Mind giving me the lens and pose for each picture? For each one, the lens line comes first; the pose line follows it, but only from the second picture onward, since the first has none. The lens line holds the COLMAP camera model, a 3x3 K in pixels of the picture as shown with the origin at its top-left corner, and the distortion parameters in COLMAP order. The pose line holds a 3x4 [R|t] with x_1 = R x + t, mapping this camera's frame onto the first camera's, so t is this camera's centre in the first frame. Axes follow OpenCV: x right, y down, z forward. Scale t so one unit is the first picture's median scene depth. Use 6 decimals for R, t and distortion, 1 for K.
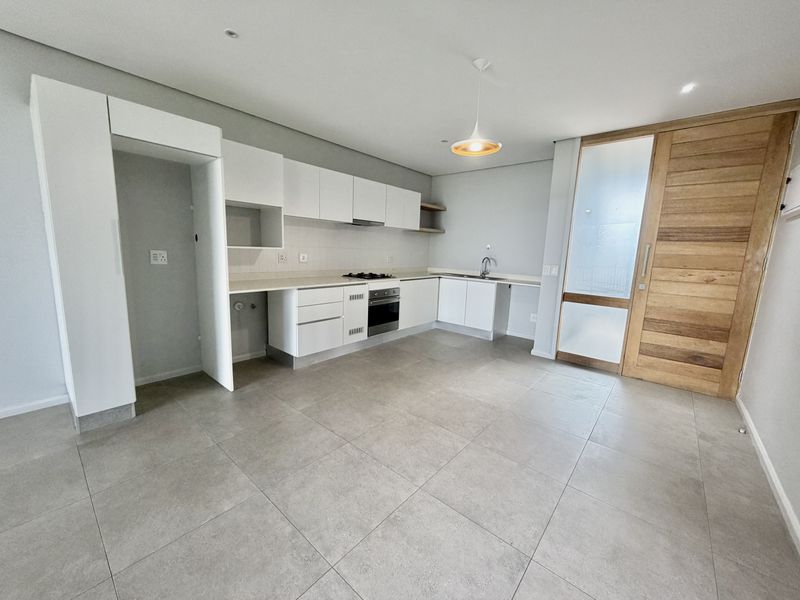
lens RADIAL K [[317.9, 0, 398.1], [0, 317.9, 298.7], [0, 0, 1]] dist [0.001625, -0.000122]
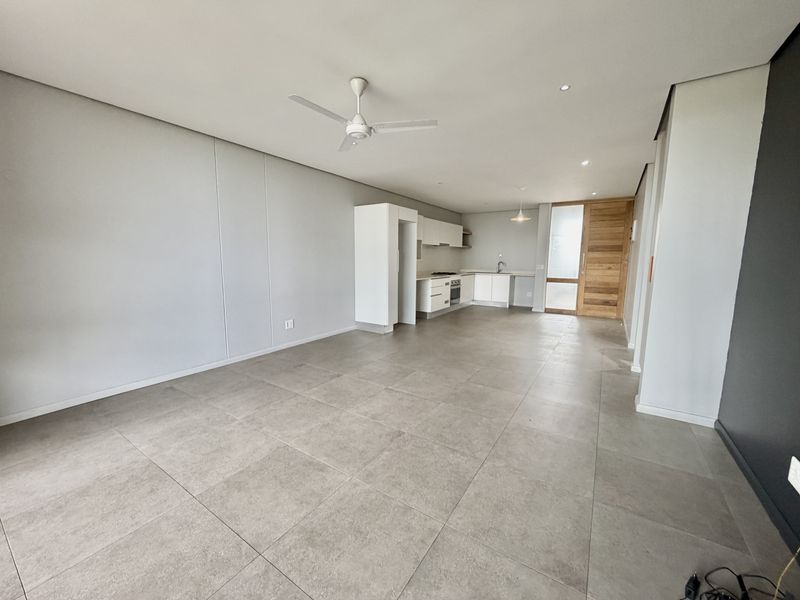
lens RADIAL K [[317.9, 0, 398.5], [0, 317.9, 298.4], [0, 0, 1]] dist [0.001625, -0.000122]
pose [[0.991589, -0.043989, 0.121721, -0.677530], [0.047418, 0.998552, -0.025414, 0.120200], [-0.120427, 0.030972, 0.992239, -0.896660]]
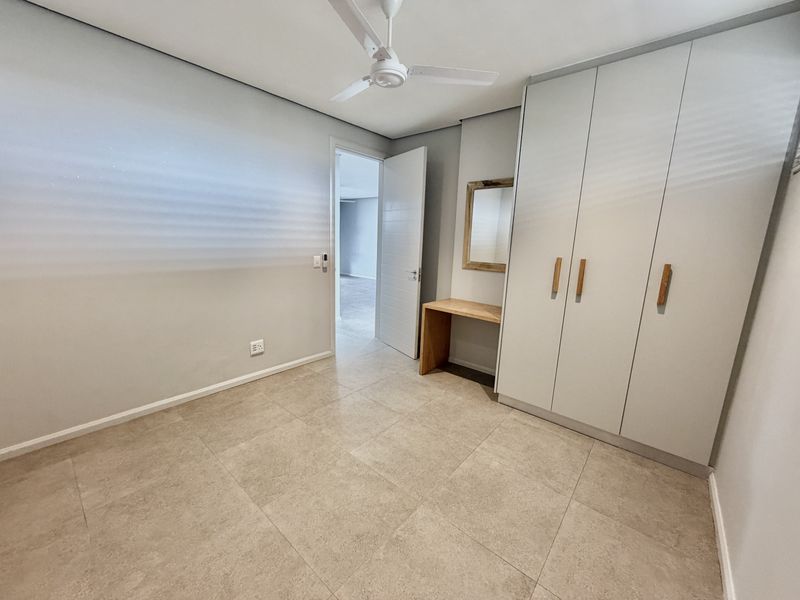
lens RADIAL K [[317.9, 0, 398.2], [0, 317.9, 297.8], [0, 0, 1]] dist [0.001625, -0.000122]
pose [[0.005230, 0.150593, -0.988582, -0.307568], [-0.191421, 0.970465, 0.146820, 0.003185], [0.981494, 0.188467, 0.033902, -0.256323]]
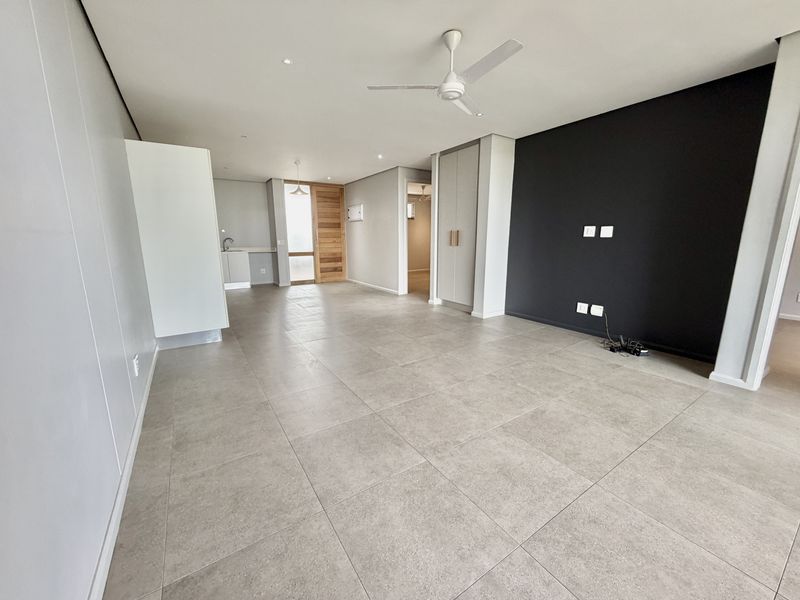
lens RADIAL K [[317.9, 0, 395.9], [0, 317.9, 299.1], [0, 0, 1]] dist [0.001625, -0.000122]
pose [[0.280720, -0.220439, 0.934132, -1.353416], [0.162721, 0.970109, 0.180029, 0.018005], [-0.945895, 0.101465, 0.308199, -0.295261]]
